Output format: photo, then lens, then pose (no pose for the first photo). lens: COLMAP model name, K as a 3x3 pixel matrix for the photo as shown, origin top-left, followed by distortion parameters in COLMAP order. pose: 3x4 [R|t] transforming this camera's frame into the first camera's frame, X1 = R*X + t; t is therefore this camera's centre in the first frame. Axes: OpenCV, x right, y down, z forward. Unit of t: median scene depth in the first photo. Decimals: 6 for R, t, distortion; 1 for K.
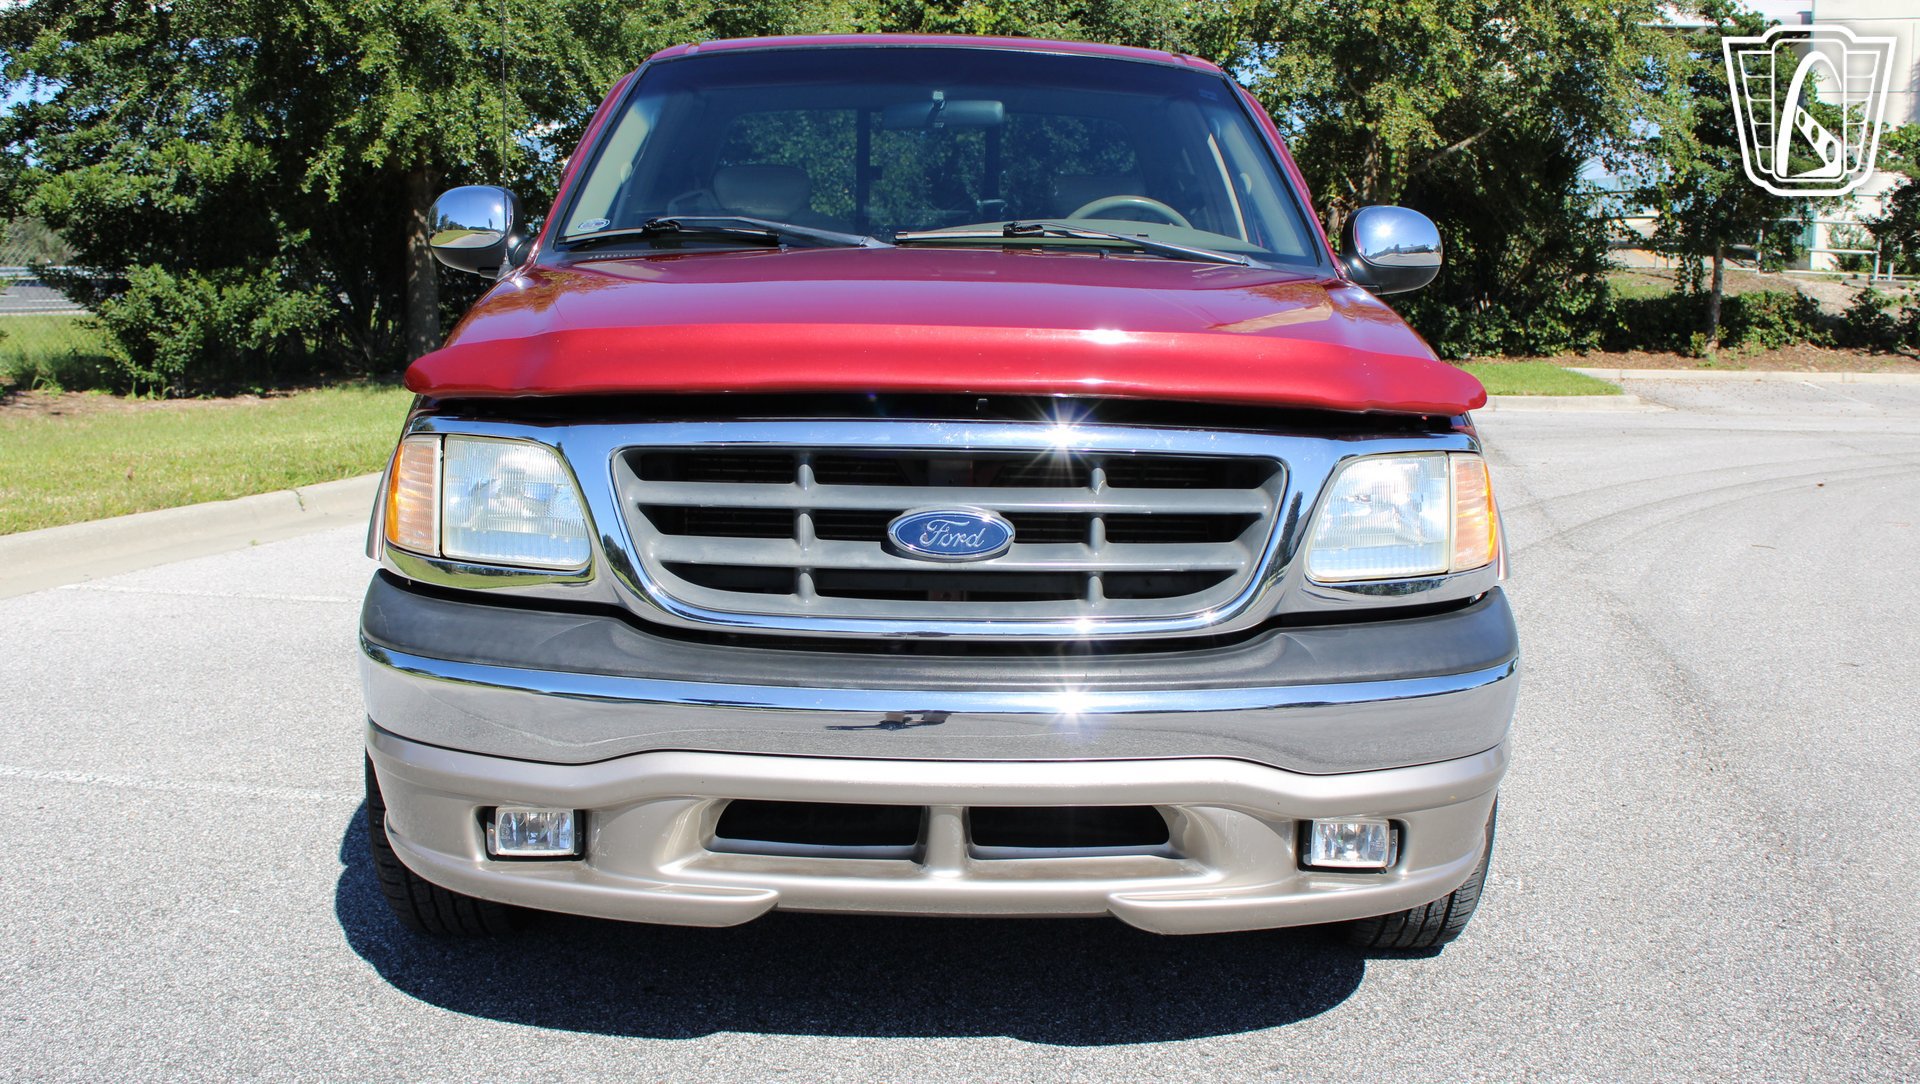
lens RADIAL K [[2016.3, 0, 948.8], [0, 2016.3, 556.3], [0, 0, 1]] dist [-0.066987, 0.000000]
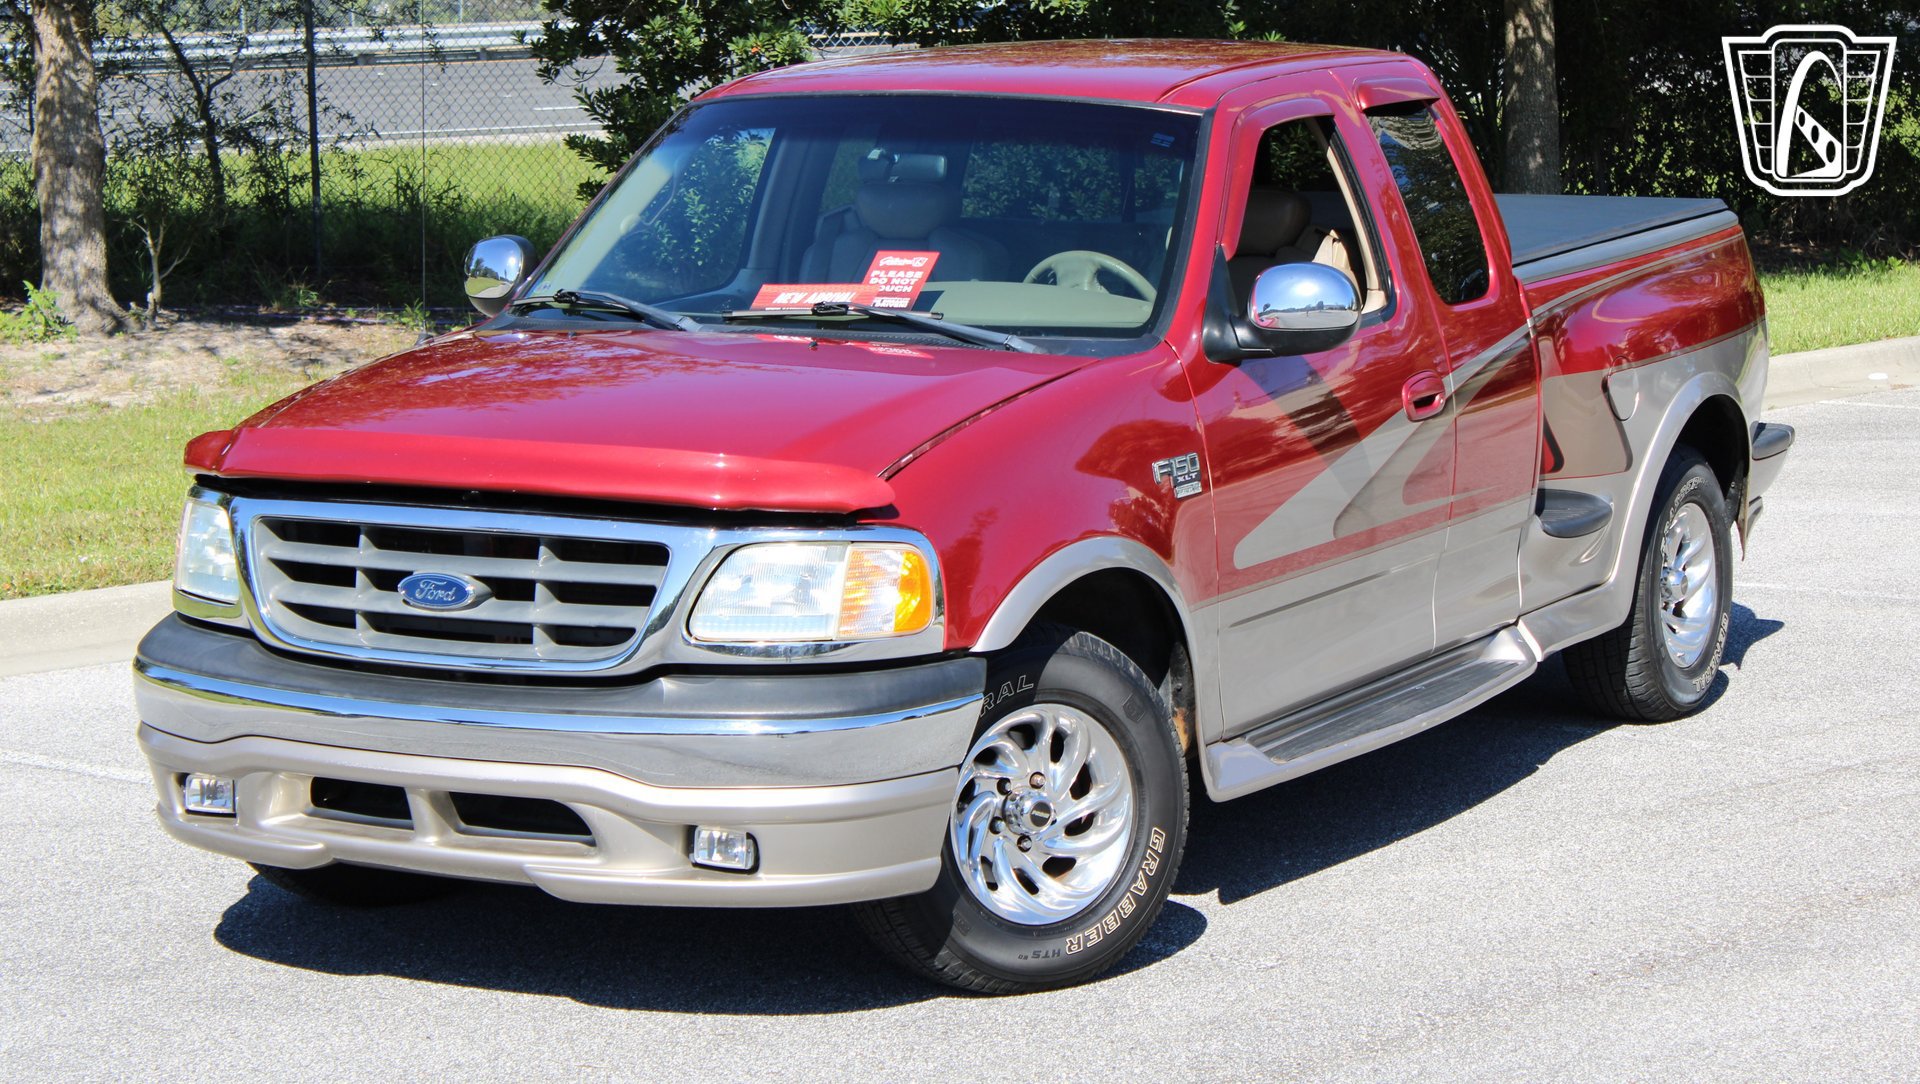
lens RADIAL K [[4378.5, 0, 960.3], [0, 4378.5, 535.5], [0, 0, 1]] dist [0.190729, 0.000000]
pose [[0.871015, 0.040452, -0.489589, 1.574639], [-0.044749, 0.998994, 0.002929, -0.064986], [0.489215, 0.019357, 0.871949, -1.267012]]
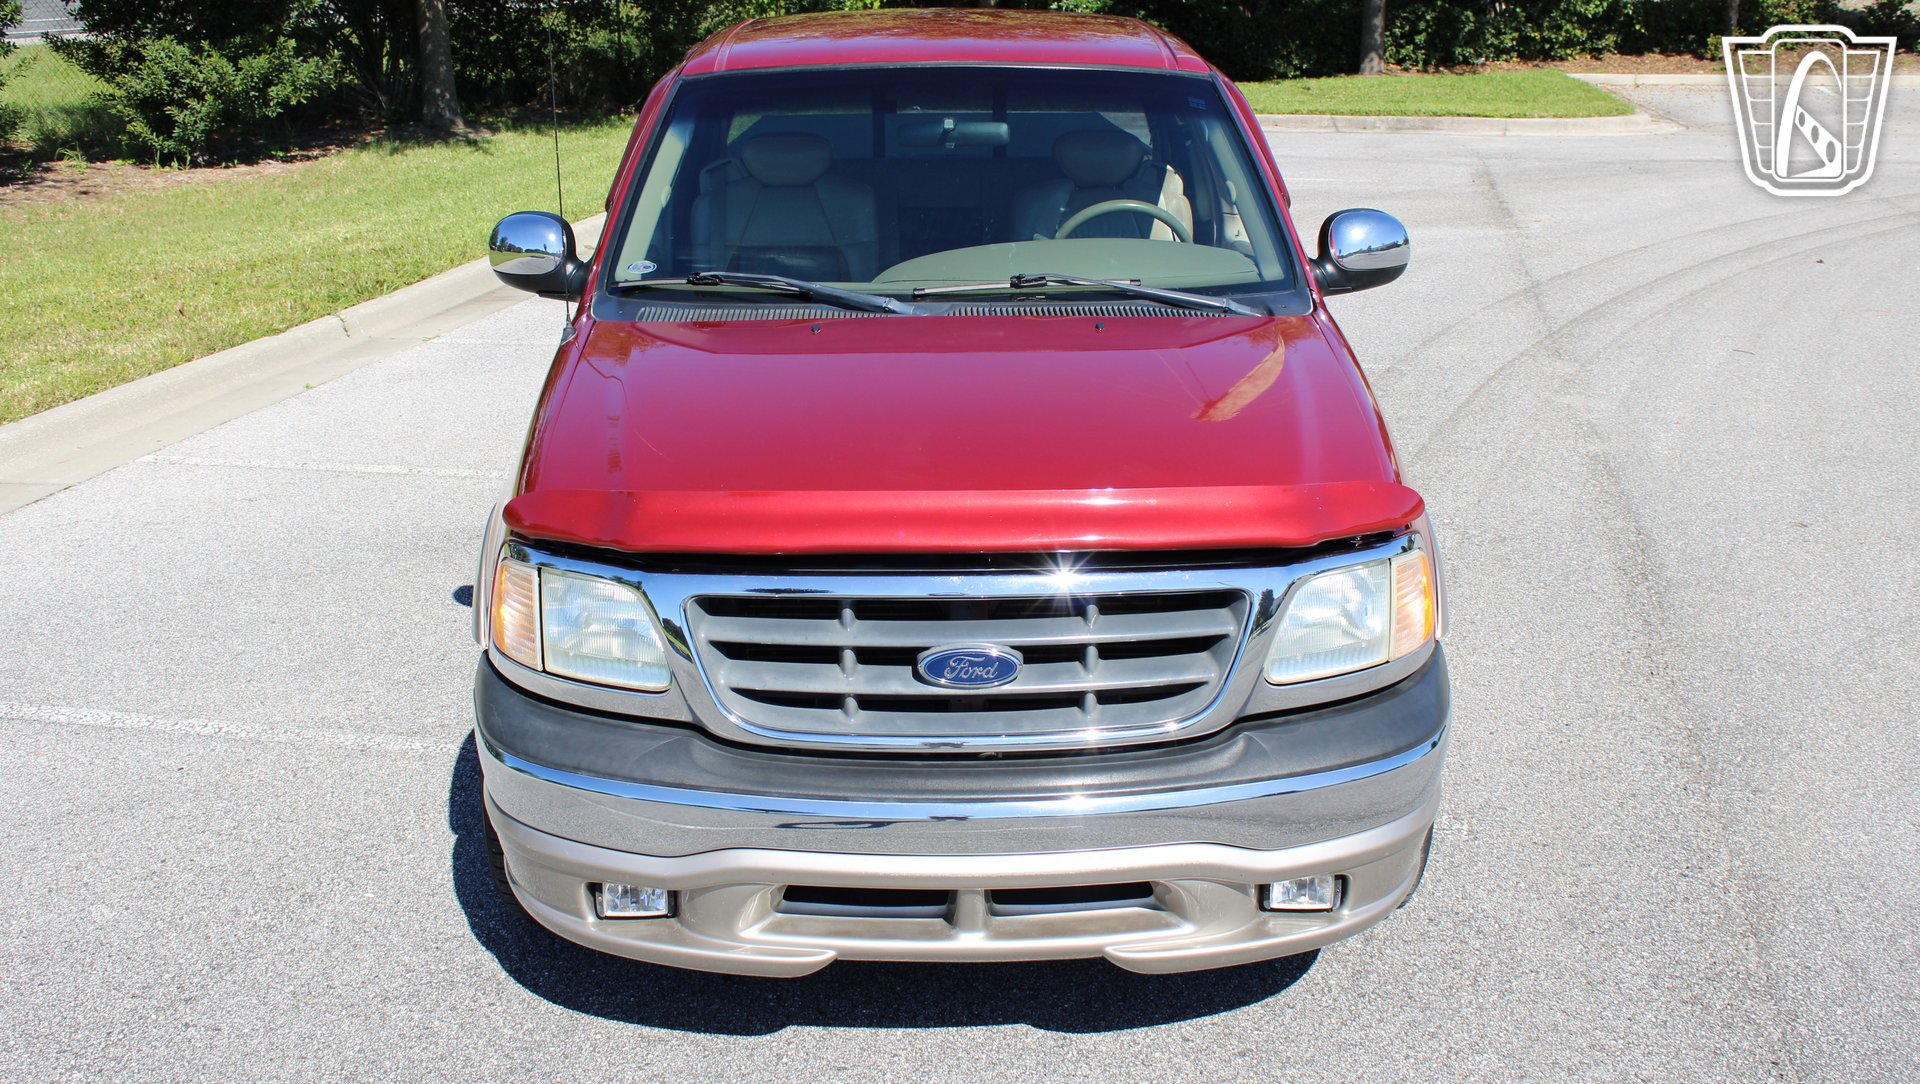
lens RADIAL K [[2013.9, 0, 953.7], [0, 2013.9, 544.4], [0, 0, 1]] dist [-0.075318, 0.000000]
pose [[0.999722, -0.021761, -0.009030, 0.003397], [0.022894, 0.987765, 0.154261, -0.240976], [0.005562, -0.154425, 0.987989, -0.160882]]
